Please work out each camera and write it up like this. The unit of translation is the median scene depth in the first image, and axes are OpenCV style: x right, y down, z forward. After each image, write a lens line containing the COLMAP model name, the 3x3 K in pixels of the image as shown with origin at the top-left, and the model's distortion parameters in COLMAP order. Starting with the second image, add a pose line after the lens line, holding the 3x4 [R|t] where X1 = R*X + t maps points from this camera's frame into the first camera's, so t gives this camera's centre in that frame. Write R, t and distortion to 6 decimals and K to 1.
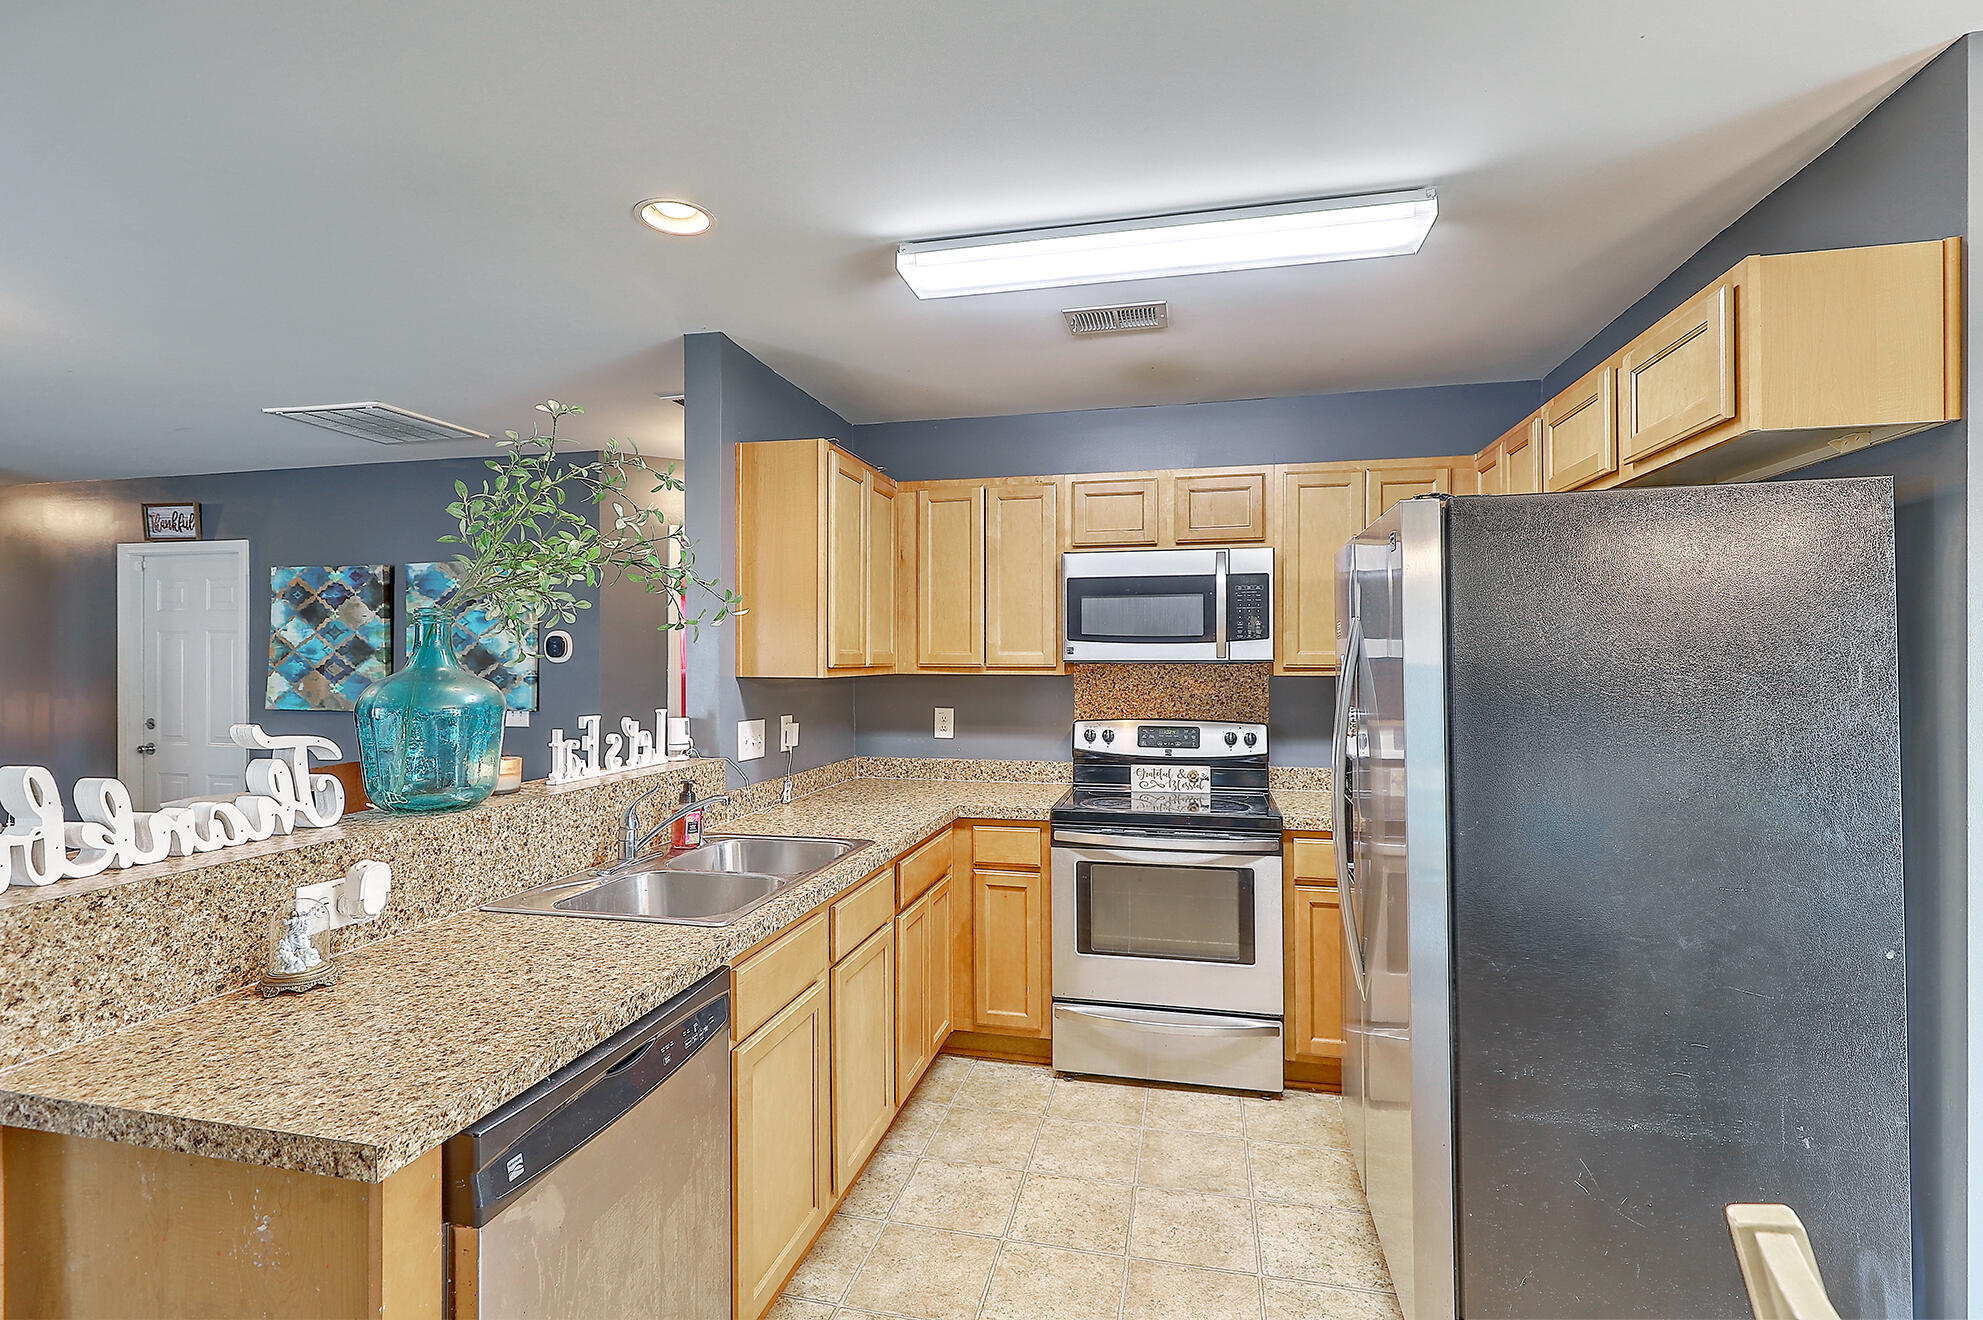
lens RADIAL K [[906.0, 0, 999.6], [0, 906.0, 652.6], [0, 0, 1]] dist [0.002630, -0.001147]
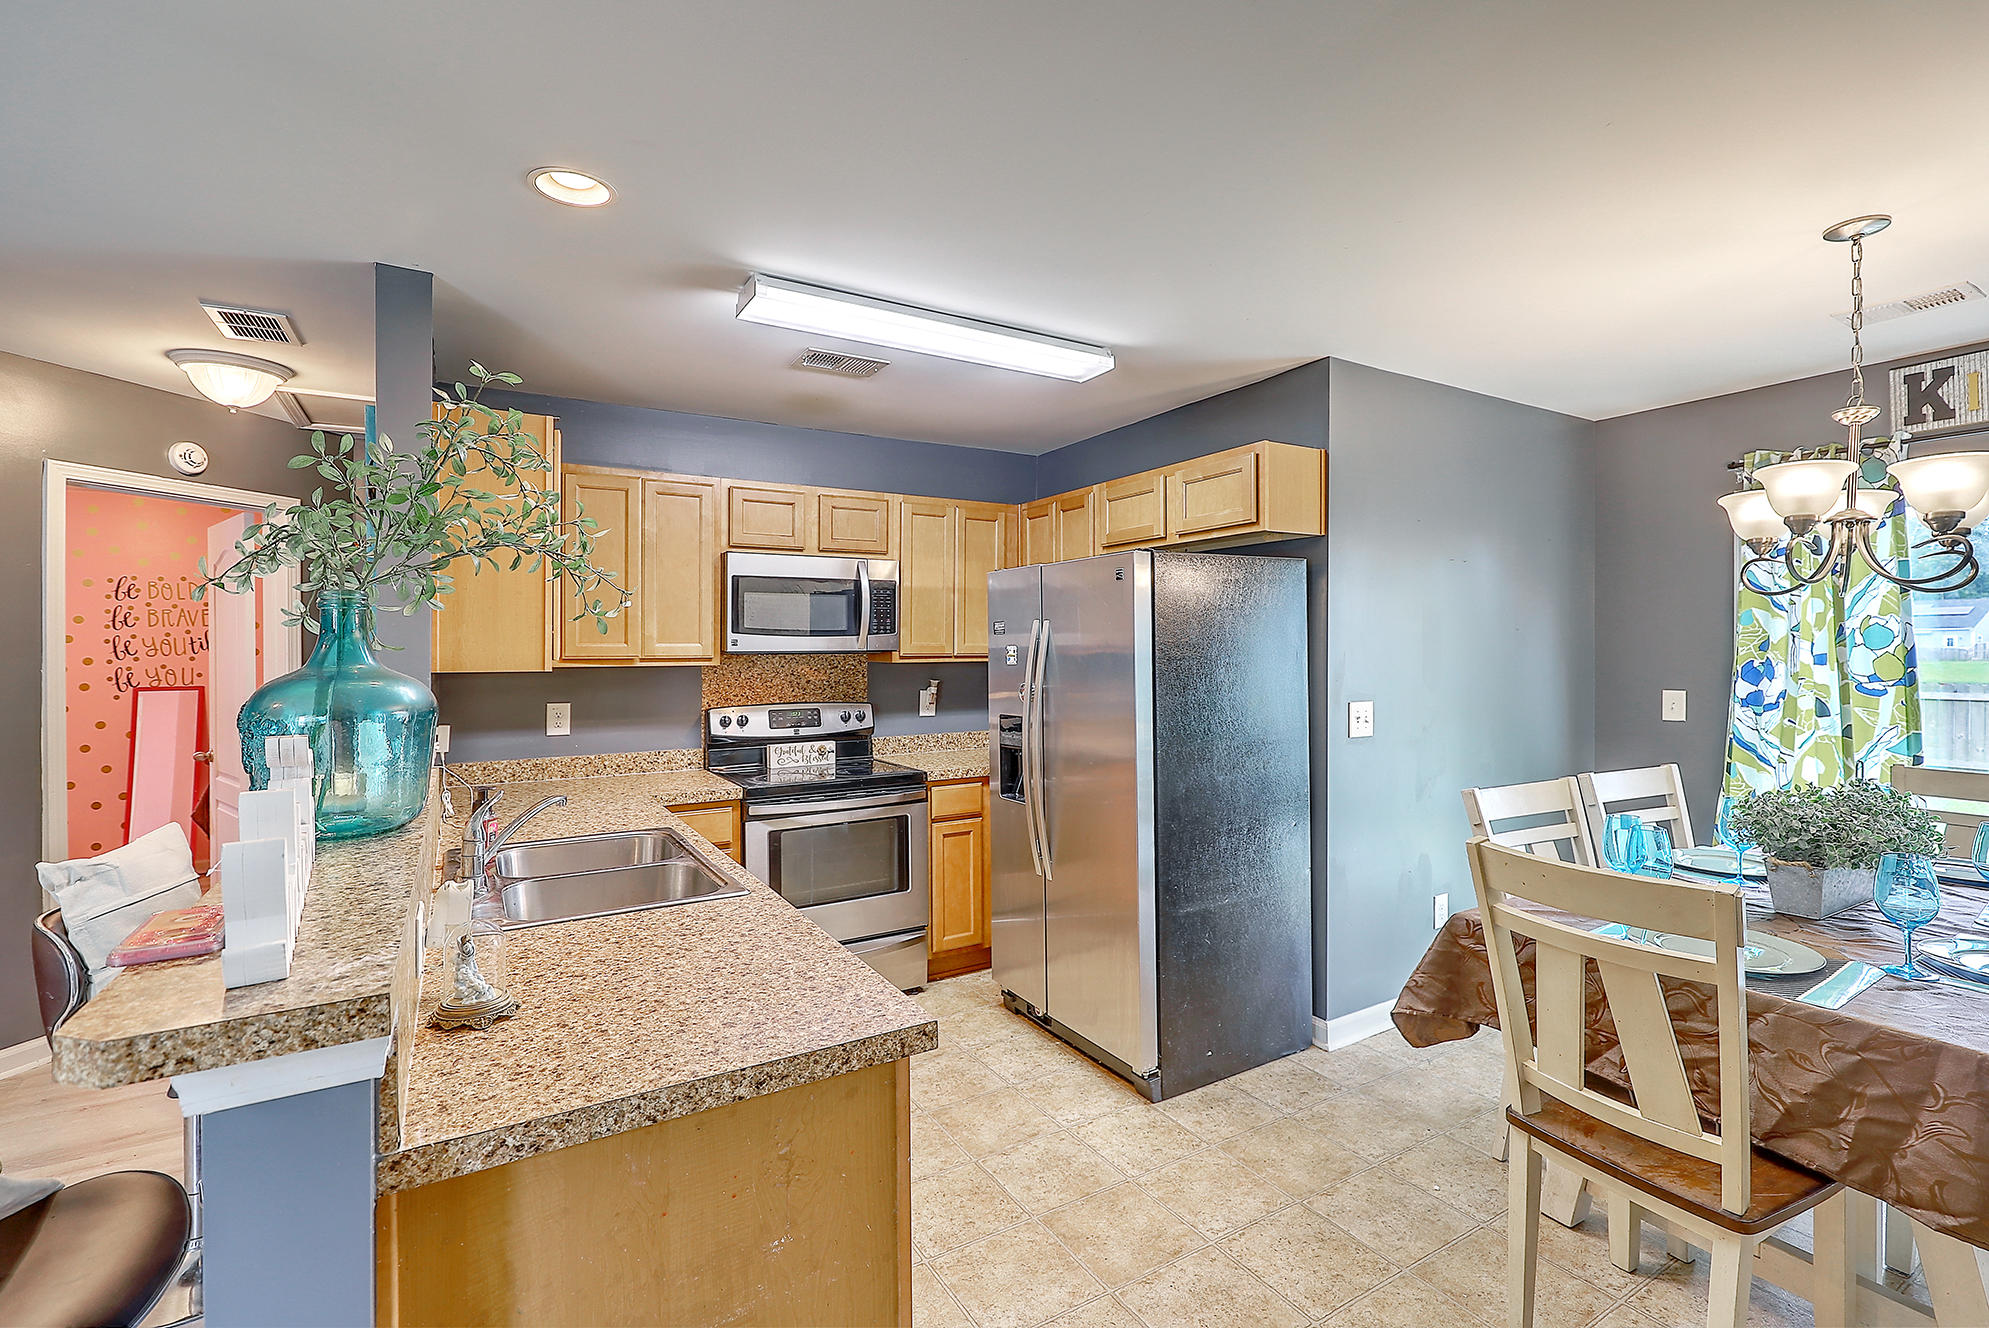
lens RADIAL K [[908.8, 0, 1006.3], [0, 908.8, 648.0], [0, 0, 1]] dist [0.002630, -0.001147]
pose [[0.713187, -0.002835, 0.700968, -0.475626], [0.000009, 0.999992, 0.004035, -0.000023], [-0.700974, -0.002871, 0.713181, -0.002075]]
